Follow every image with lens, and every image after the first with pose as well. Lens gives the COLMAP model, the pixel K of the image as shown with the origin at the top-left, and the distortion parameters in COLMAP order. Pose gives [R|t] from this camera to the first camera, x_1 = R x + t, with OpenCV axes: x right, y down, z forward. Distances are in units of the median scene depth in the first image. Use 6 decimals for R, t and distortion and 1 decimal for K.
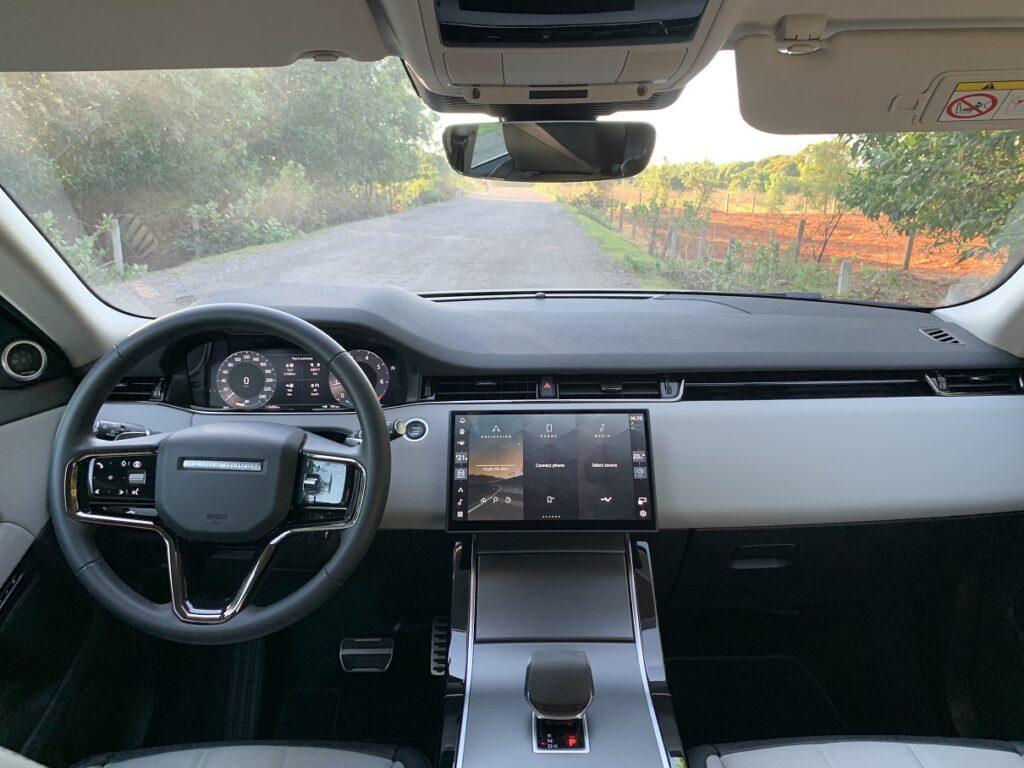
lens RADIAL K [[790.4, 0, 521.1], [0, 790.4, 378.9], [0, 0, 1]] dist [0.040782, -0.007993]
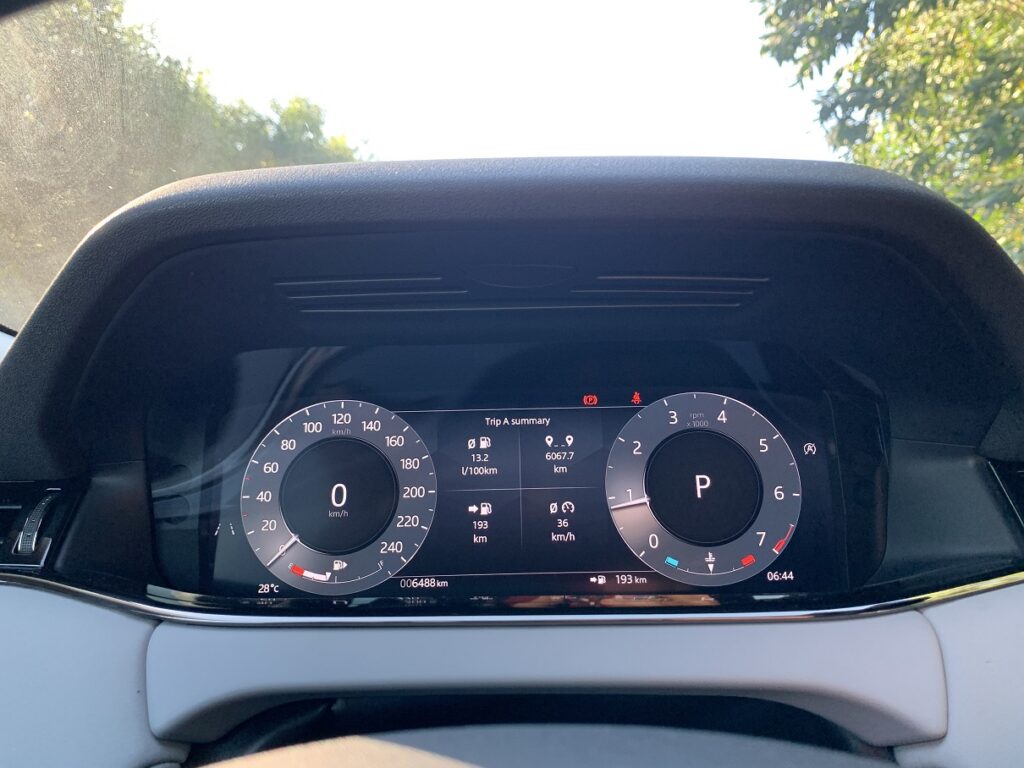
lens RADIAL K [[790.4, 0, 502.2], [0, 790.4, 380.7], [0, 0, 1]] dist [0.040782, -0.007993]
pose [[0.999930, -0.011646, 0.001890, -0.293884], [0.011795, 0.982983, -0.183317, 0.016257], [0.000277, 0.183327, 0.983052, 0.717938]]
